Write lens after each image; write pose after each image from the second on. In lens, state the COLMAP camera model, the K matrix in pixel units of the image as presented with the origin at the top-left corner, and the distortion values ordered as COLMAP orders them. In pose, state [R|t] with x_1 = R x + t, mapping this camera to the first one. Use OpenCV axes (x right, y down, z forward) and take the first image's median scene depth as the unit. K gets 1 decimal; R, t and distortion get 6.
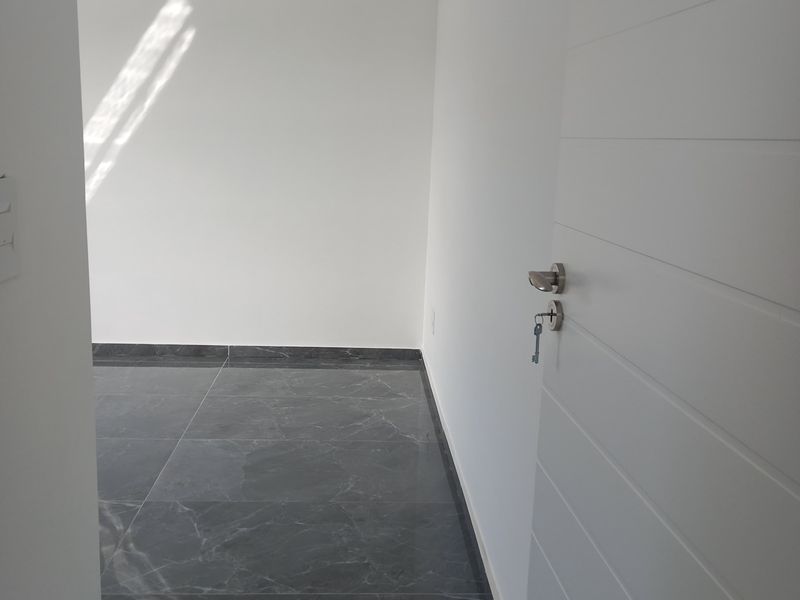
lens RADIAL K [[769.4, 0, 385.0], [0, 769.4, 301.8], [0, 0, 1]] dist [0.038045, -0.037000]
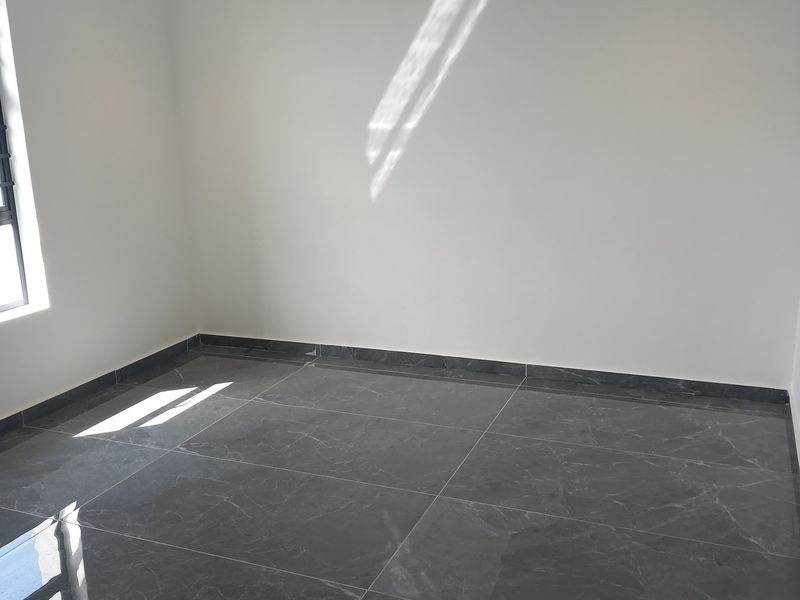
lens RADIAL K [[769.4, 0, 385.0], [0, 769.4, 301.8], [0, 0, 1]] dist [0.038045, -0.037000]
pose [[0.897081, 0.044505, -0.439618, 0.025566], [-0.027596, 0.998616, 0.044783, -0.047728], [0.441003, -0.028042, 0.897068, 0.204559]]
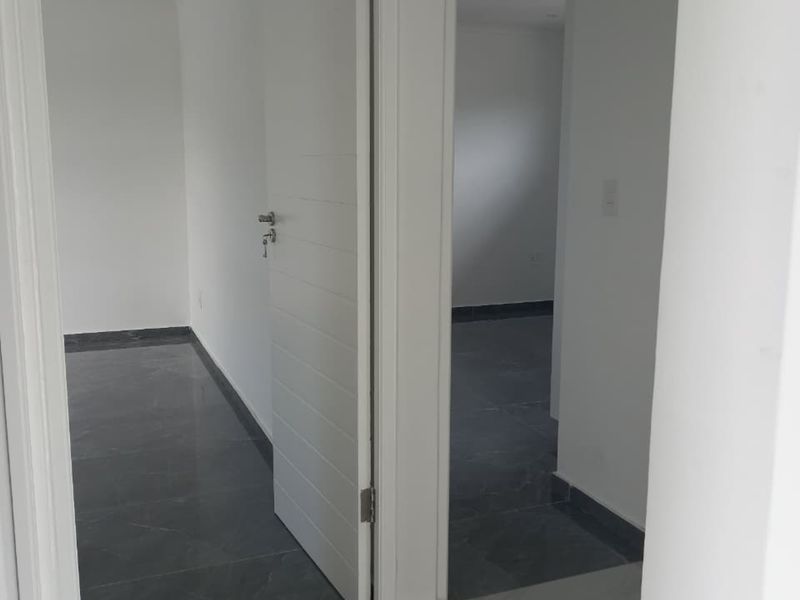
lens RADIAL K [[769.4, 0, 385.0], [0, 769.4, 301.8], [0, 0, 1]] dist [0.038045, -0.037000]
pose [[0.944786, -0.092313, 0.314415, -0.049992], [0.099032, 0.995069, -0.005426, 0.068044], [-0.312364, 0.036263, 0.949270, -0.322057]]
